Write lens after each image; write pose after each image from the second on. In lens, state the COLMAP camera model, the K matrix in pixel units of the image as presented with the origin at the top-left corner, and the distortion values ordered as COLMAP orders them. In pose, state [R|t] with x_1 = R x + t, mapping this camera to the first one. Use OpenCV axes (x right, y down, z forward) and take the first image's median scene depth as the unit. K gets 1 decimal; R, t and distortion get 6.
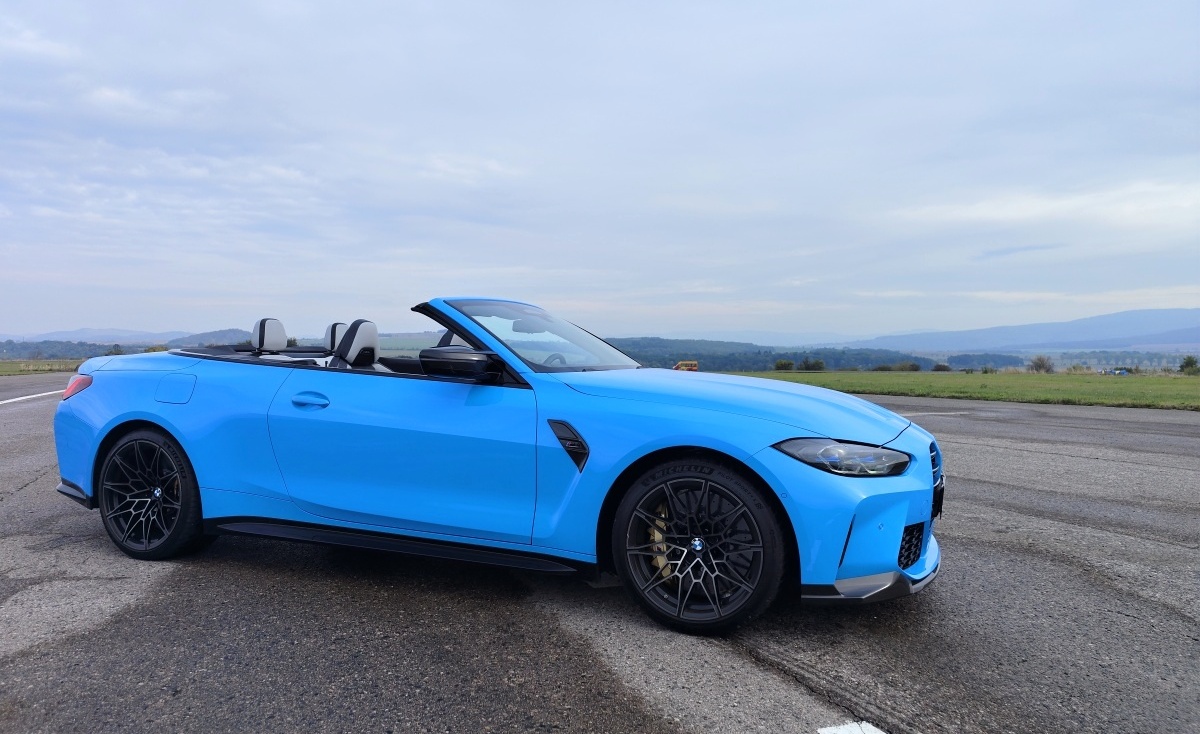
lens RADIAL K [[869.6, 0, 597.1], [0, 869.6, 372.5], [0, 0, 1]] dist [0.028538, -0.038254]
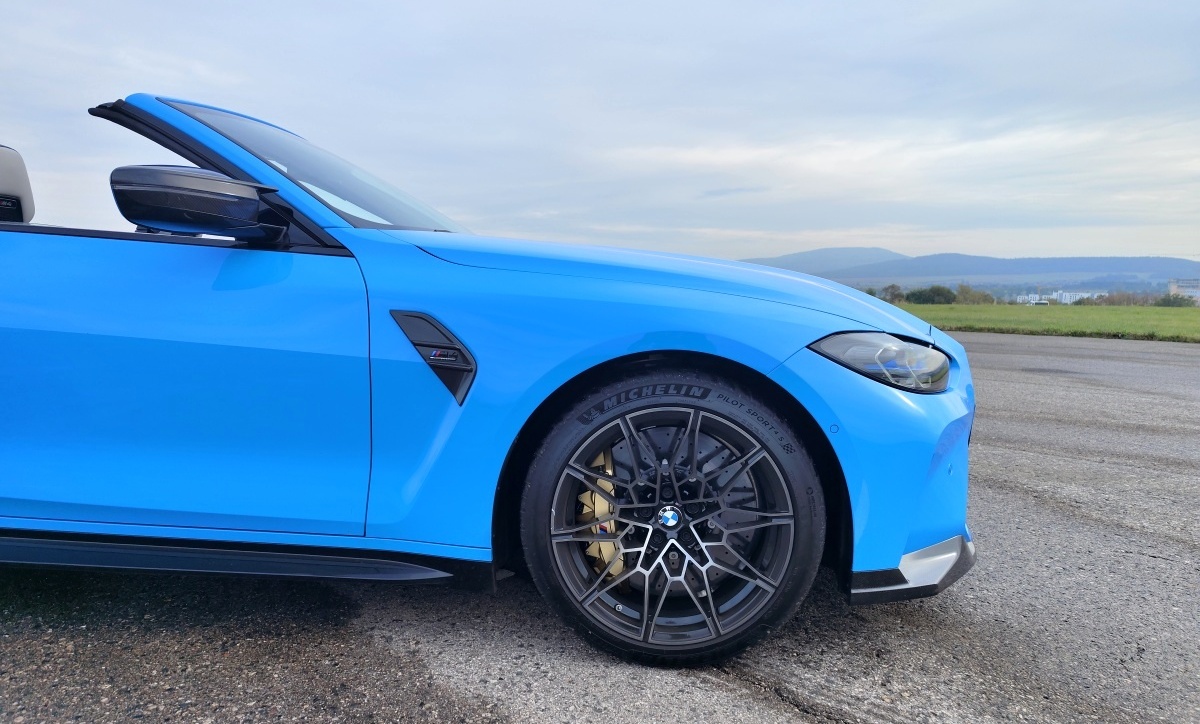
lens RADIAL K [[838.4, 0, 612.0], [0, 838.4, 405.3], [0, 0, 1]] dist [0.045020, -0.016651]
pose [[0.949576, -0.041070, 0.310836, -0.096273], [0.004213, 0.992966, 0.118329, 0.054424], [-0.313509, -0.111053, 0.943069, 0.483678]]
